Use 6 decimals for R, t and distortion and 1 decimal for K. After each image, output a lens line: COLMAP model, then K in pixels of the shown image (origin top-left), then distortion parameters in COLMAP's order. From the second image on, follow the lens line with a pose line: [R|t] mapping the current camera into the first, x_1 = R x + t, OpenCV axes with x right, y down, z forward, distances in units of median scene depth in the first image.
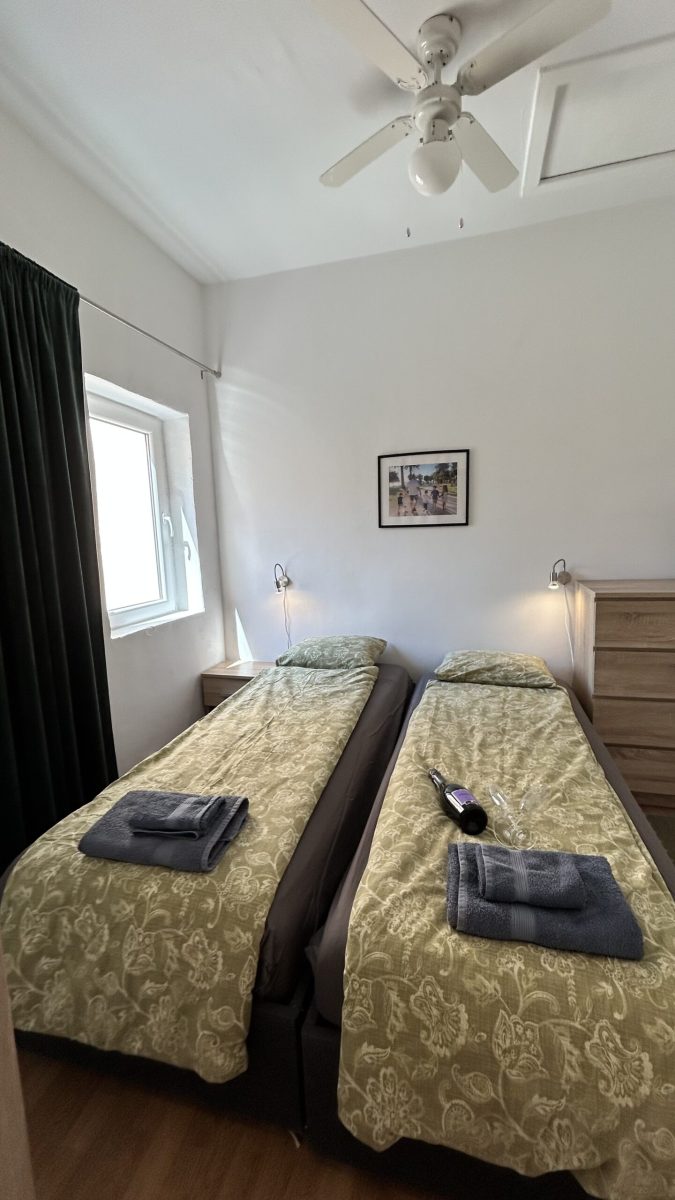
lens RADIAL K [[478.3, 0, 338.2], [0, 478.3, 599.7], [0, 0, 1]] dist [-0.008507, 0.001152]
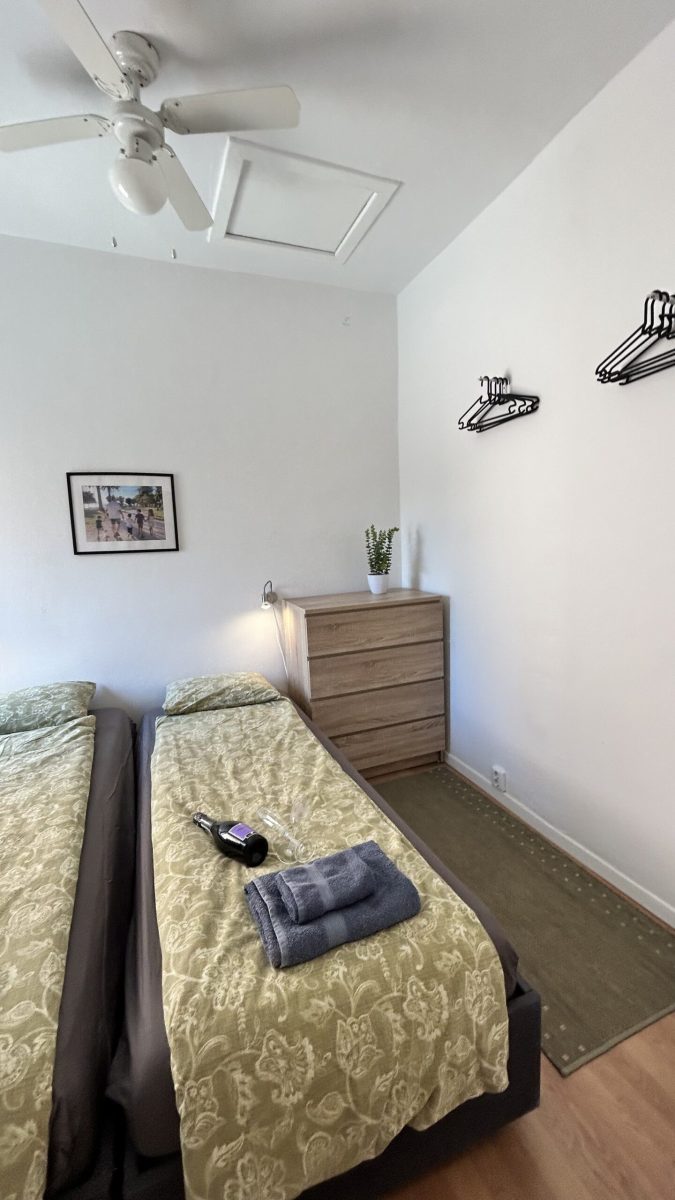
lens RADIAL K [[478.3, 0, 338.5], [0, 478.3, 599.3], [0, 0, 1]] dist [-0.008507, 0.001152]
pose [[0.793990, -0.074278, 0.603376, -0.122565], [0.096103, 0.995364, -0.003930, -0.038975], [-0.600287, 0.061106, 0.797447, 0.048605]]
